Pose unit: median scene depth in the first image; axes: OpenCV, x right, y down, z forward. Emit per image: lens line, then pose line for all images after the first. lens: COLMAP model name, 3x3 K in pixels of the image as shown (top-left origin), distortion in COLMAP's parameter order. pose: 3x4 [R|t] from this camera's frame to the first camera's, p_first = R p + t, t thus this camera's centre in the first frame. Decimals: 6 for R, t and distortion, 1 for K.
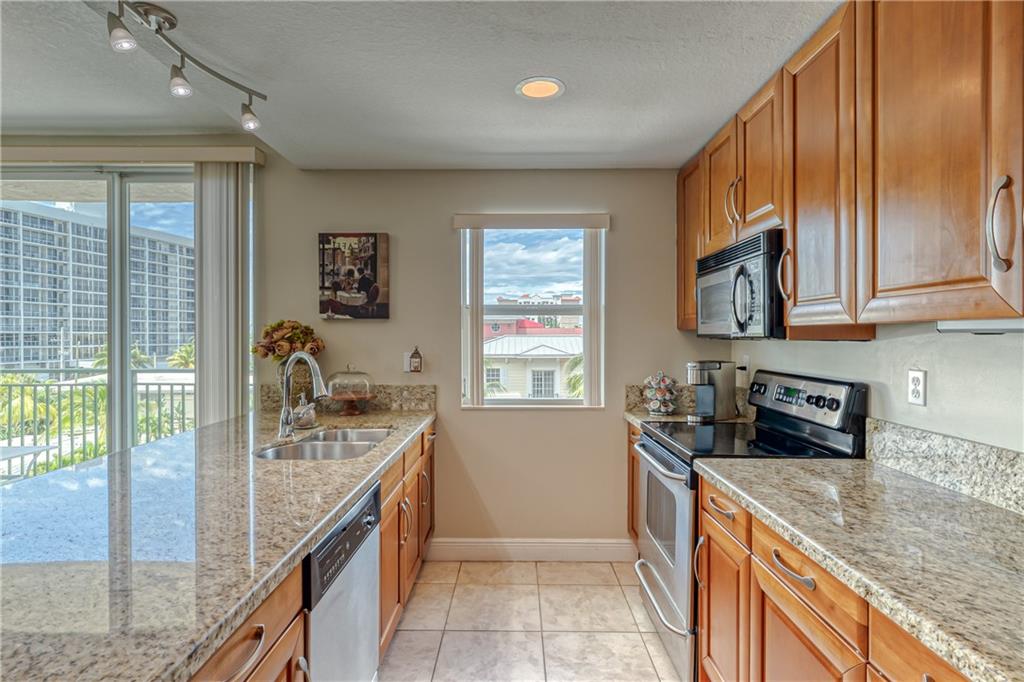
lens RADIAL K [[523.8, 0, 512.0], [0, 523.8, 341.0], [0, 0, 1]] dist [0.013955, 0.000216]
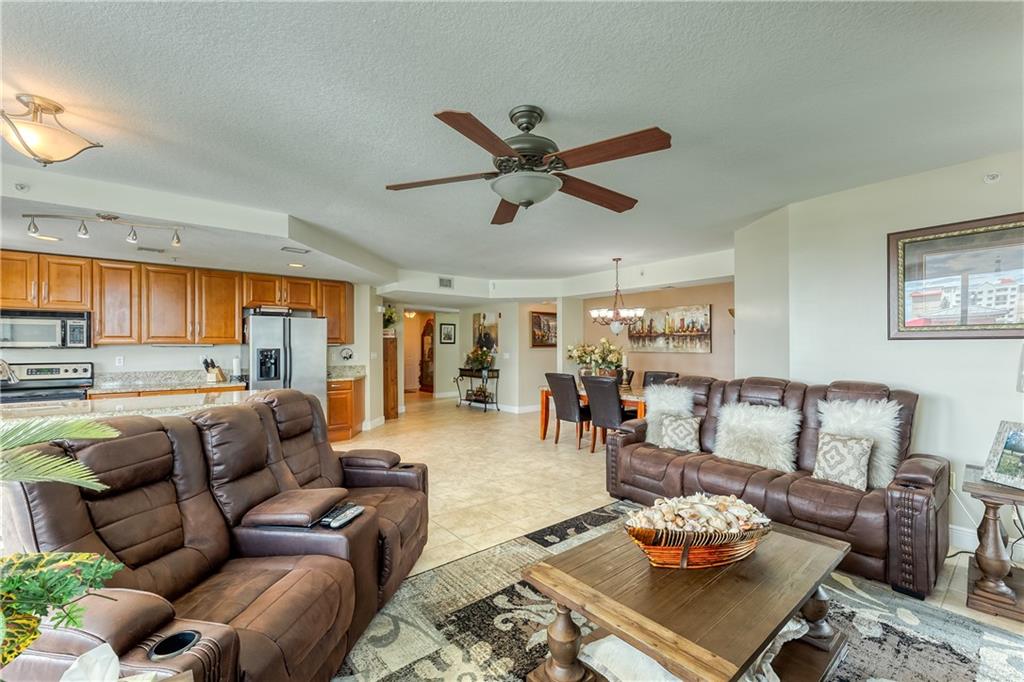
lens RADIAL K [[425.0, 0, 510.8], [0, 425.0, 345.3], [0, 0, 1]] dist [0.000522, 0.000227]
pose [[-0.641364, 0.003642, 0.767228, -1.787768], [0.010186, 0.999941, 0.003767, -0.003631], [-0.767169, 0.010231, -0.641364, 0.443047]]
